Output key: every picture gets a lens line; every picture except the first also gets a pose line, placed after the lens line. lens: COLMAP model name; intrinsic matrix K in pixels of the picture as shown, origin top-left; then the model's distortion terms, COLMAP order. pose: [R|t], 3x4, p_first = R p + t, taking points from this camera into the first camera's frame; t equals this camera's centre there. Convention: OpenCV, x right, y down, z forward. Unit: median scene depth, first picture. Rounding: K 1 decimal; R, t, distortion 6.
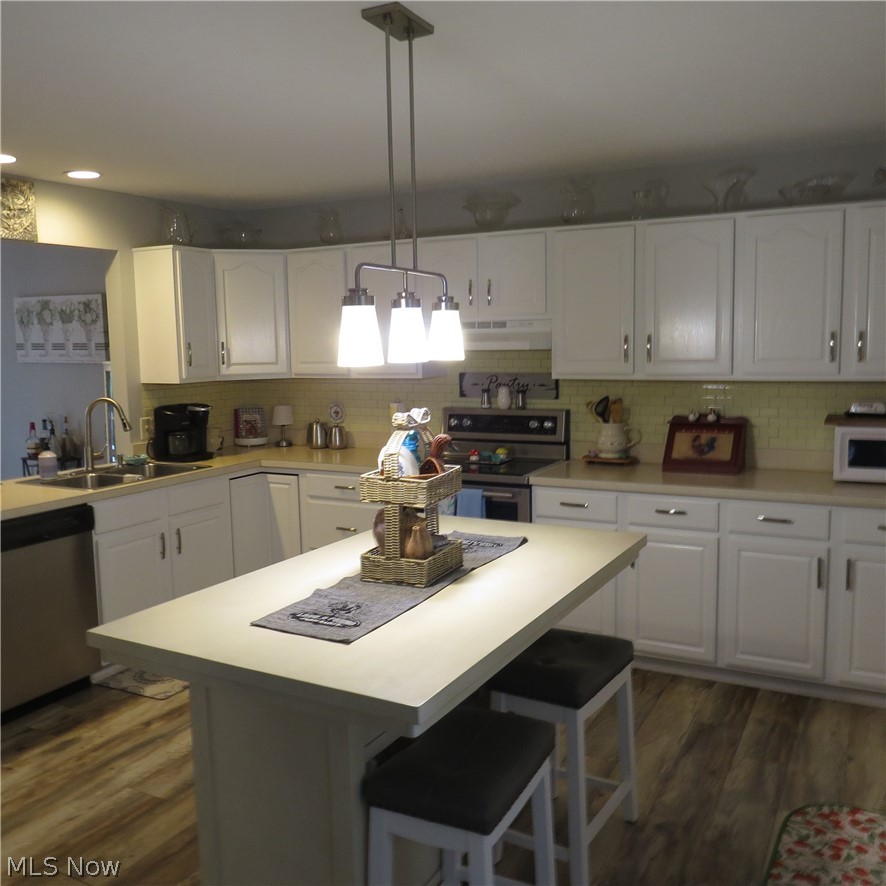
lens RADIAL K [[844.4, 0, 443.0], [0, 844.4, 443.0], [0, 0, 1]] dist [-0.023928, 0.017375]
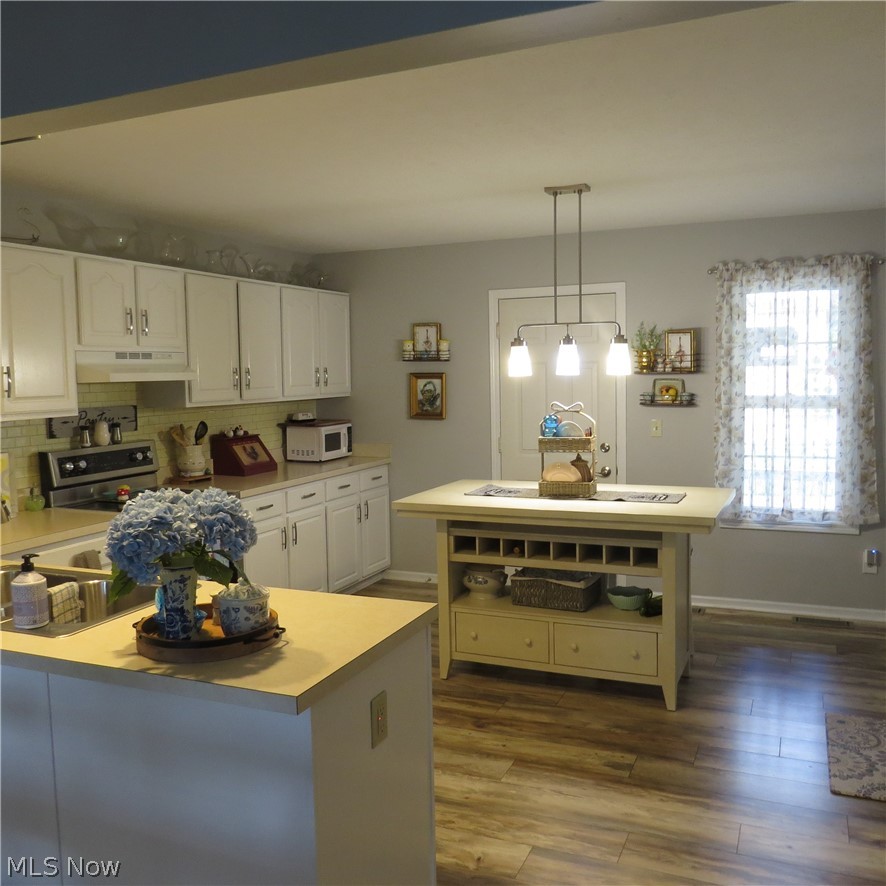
lens RADIAL K [[844.4, 0, 443.0], [0, 844.4, 443.0], [0, 0, 1]] dist [-0.023928, 0.017375]
pose [[-0.082876, -0.065487, 0.994406, -1.040264], [0.137530, 0.987539, 0.076497, -0.073379], [-0.987024, 0.143100, -0.072837, 0.813361]]
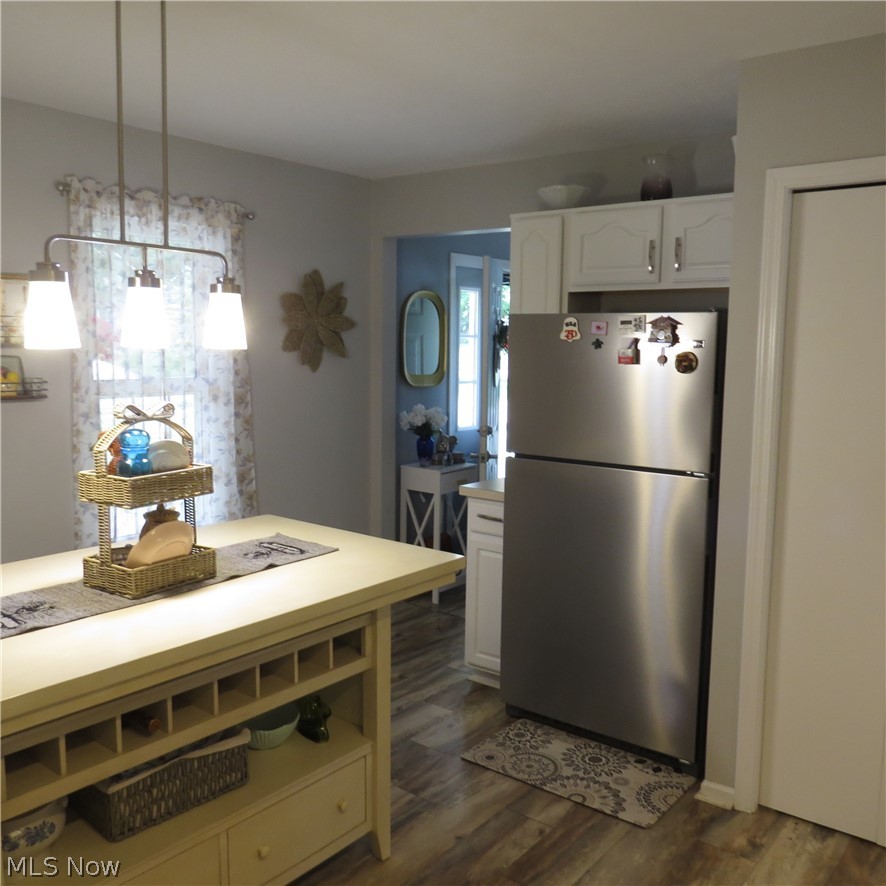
lens RADIAL K [[844.4, 0, 443.0], [0, 844.4, 443.0], [0, 0, 1]] dist [-0.023928, 0.017375]
pose [[-0.984544, -0.014692, 0.174521, -0.294543], [0.026103, 0.973037, 0.229168, -0.112604], [-0.173183, 0.230182, -0.957614, 1.053718]]
